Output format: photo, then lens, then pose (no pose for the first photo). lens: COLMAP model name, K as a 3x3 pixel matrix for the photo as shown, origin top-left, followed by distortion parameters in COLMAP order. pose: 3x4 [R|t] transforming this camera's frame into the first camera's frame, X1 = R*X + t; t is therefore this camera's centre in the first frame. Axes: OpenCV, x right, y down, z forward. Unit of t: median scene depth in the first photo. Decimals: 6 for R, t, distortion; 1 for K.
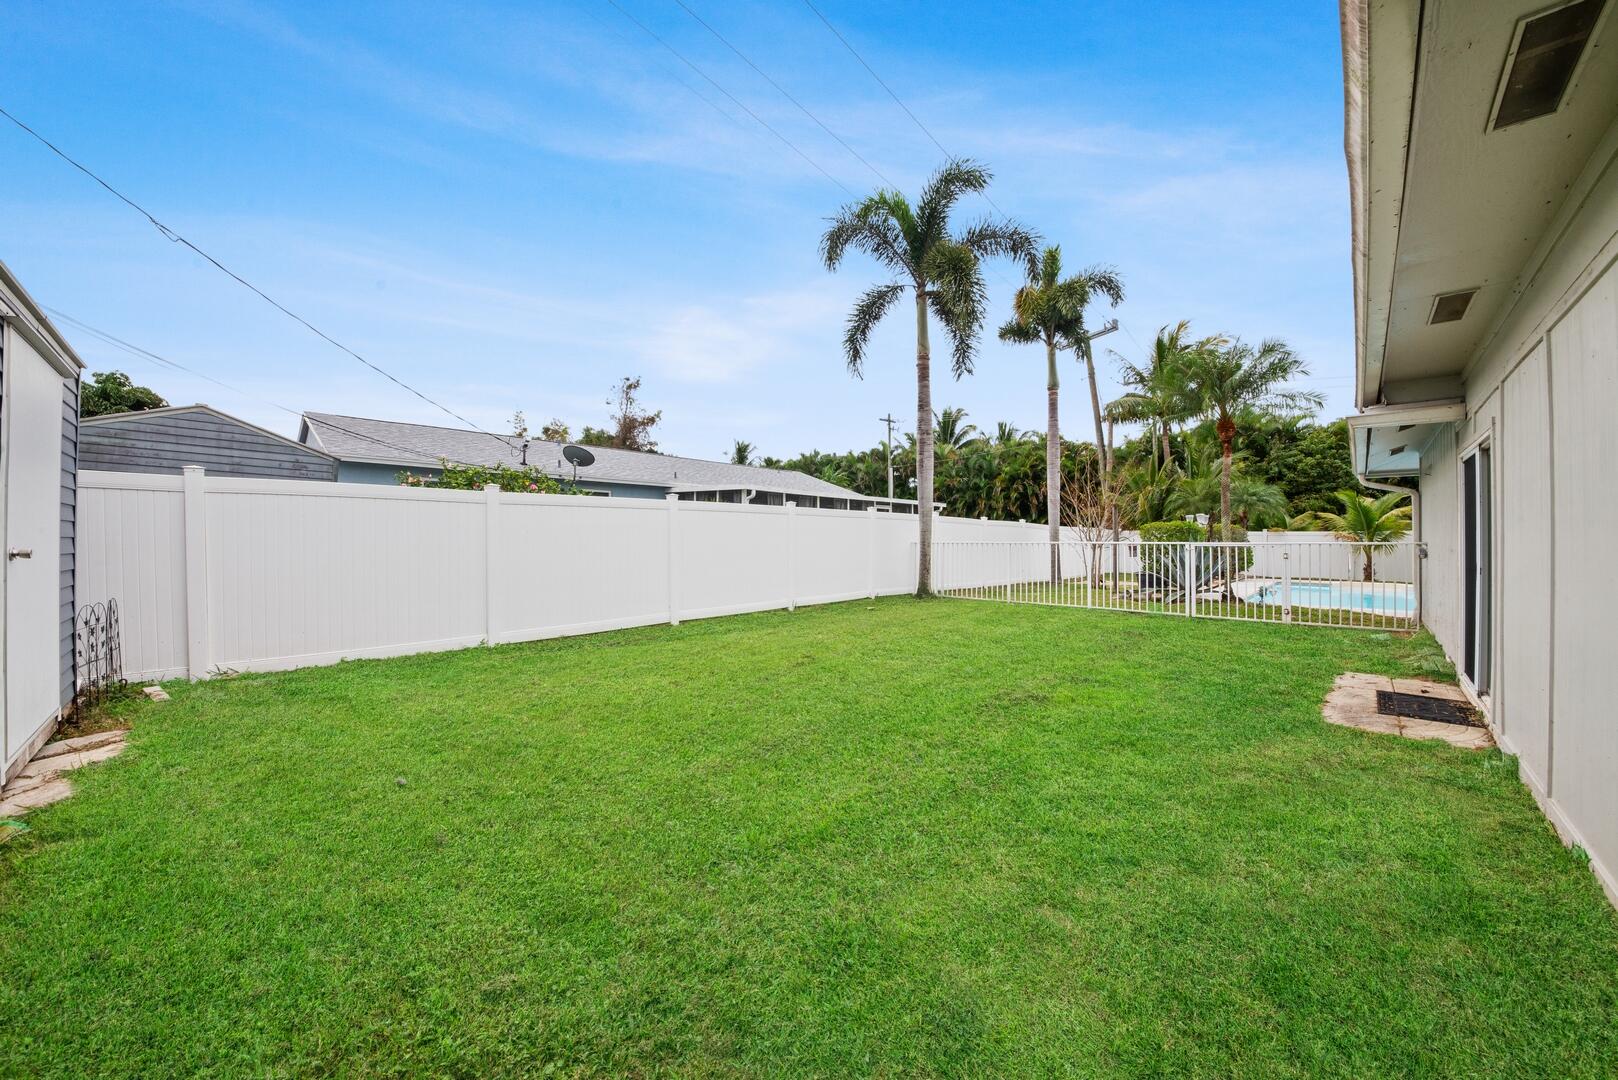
lens RADIAL K [[575.0, 0, 807.2], [0, 575.0, 521.1], [0, 0, 1]] dist [0.001024, -0.011045]
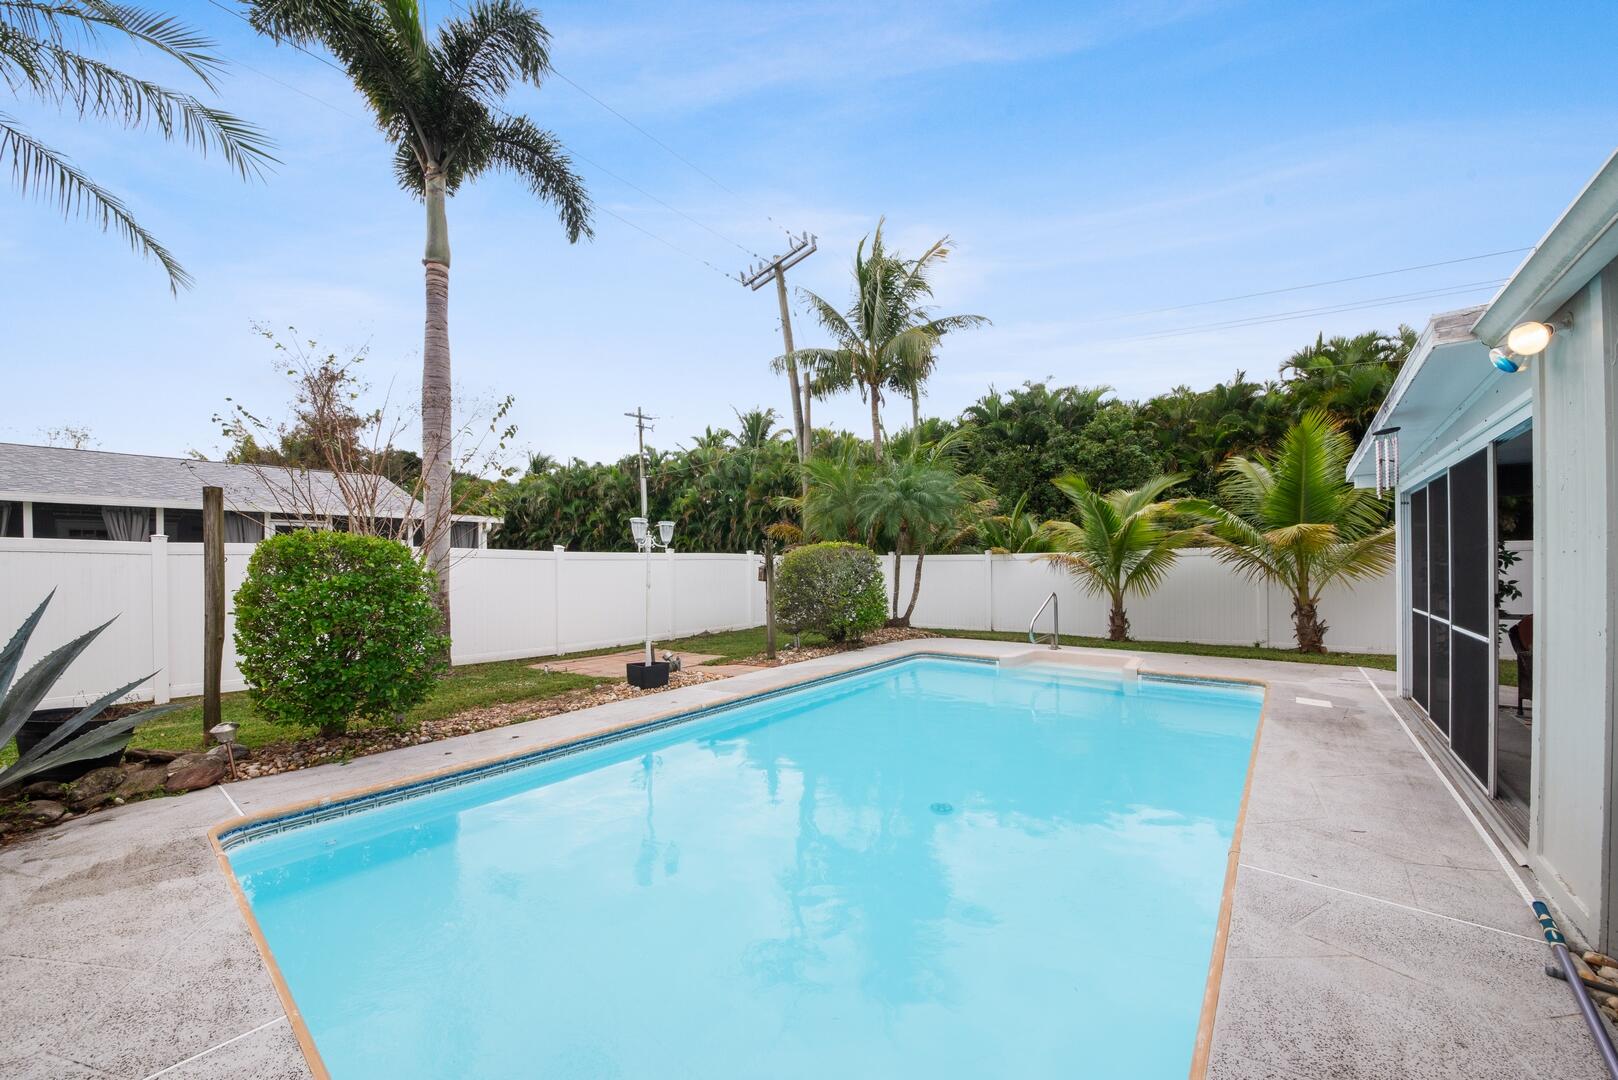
lens RADIAL K [[581.6, 0, 798.3], [0, 581.6, 558.3], [0, 0, 1]] dist [0.000262, -0.011536]
pose [[0.995979, -0.021539, 0.086958, 0.455980], [0.020072, 0.999642, 0.017711, 0.006705], [-0.087309, -0.015895, 0.996054, 0.335820]]
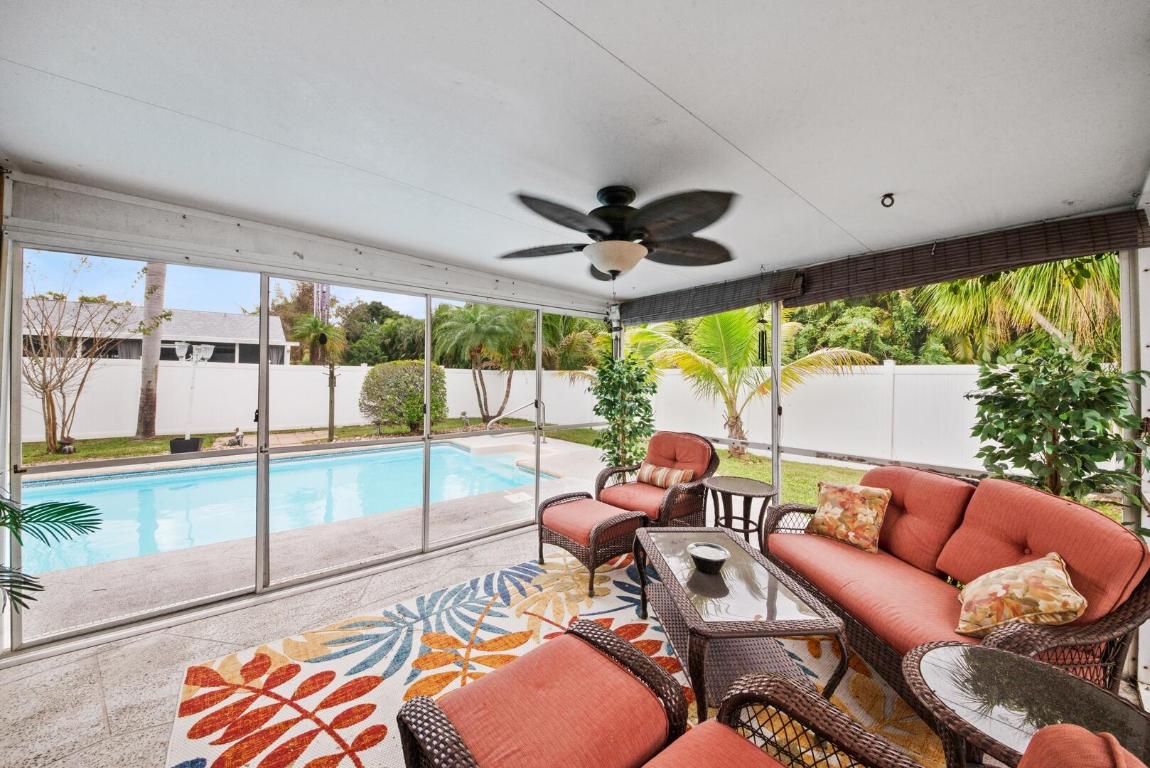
lens RADIAL K [[408.7, 0, 573.7], [0, 408.7, 370.6], [0, 0, 1]] dist [0.001024, -0.011045]
pose [[0.991658, -0.004785, -0.128806, 0.719236], [0.006294, 0.999916, 0.011307, 0.009692], [0.128741, -0.012024, 0.991605, 0.359950]]
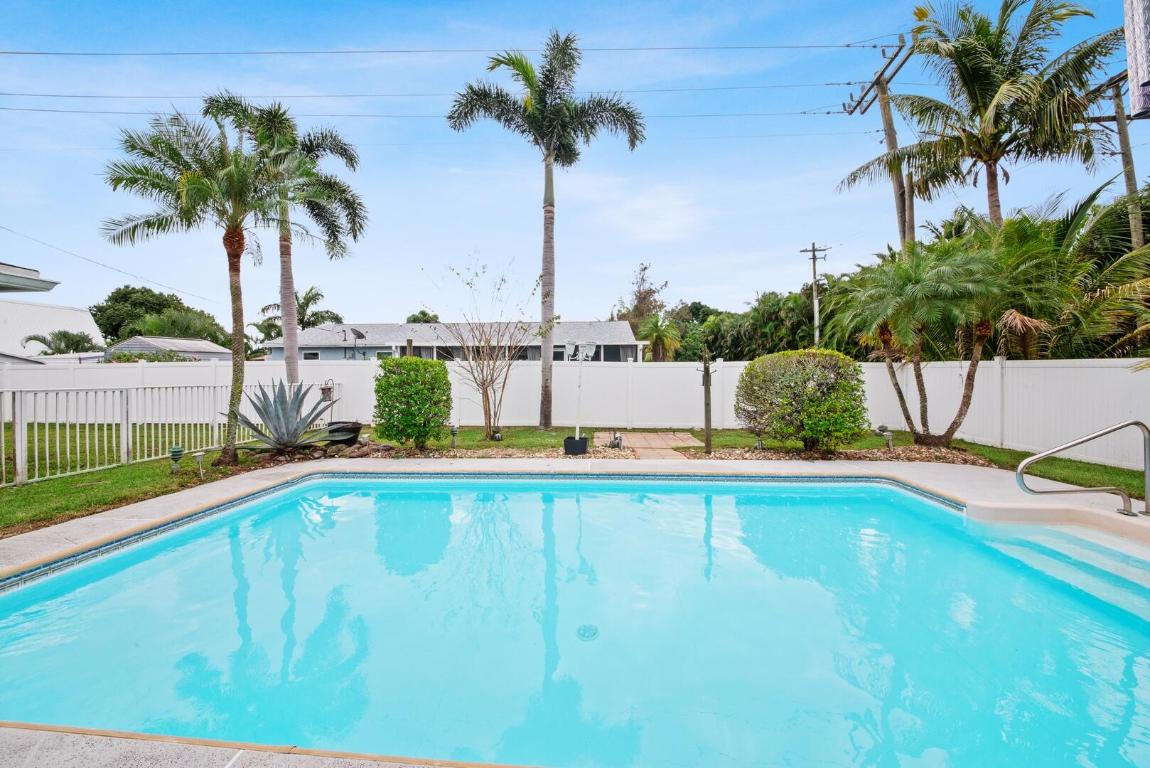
lens RADIAL K [[395.8, 0, 578.4], [0, 395.8, 373.7], [0, 0, 1]] dist [0.000784, -0.009664]
pose [[0.653107, -0.010224, -0.757197, 0.619149], [0.032418, 0.999370, 0.014468, 0.010538], [0.756571, -0.033996, 0.653027, 0.432682]]
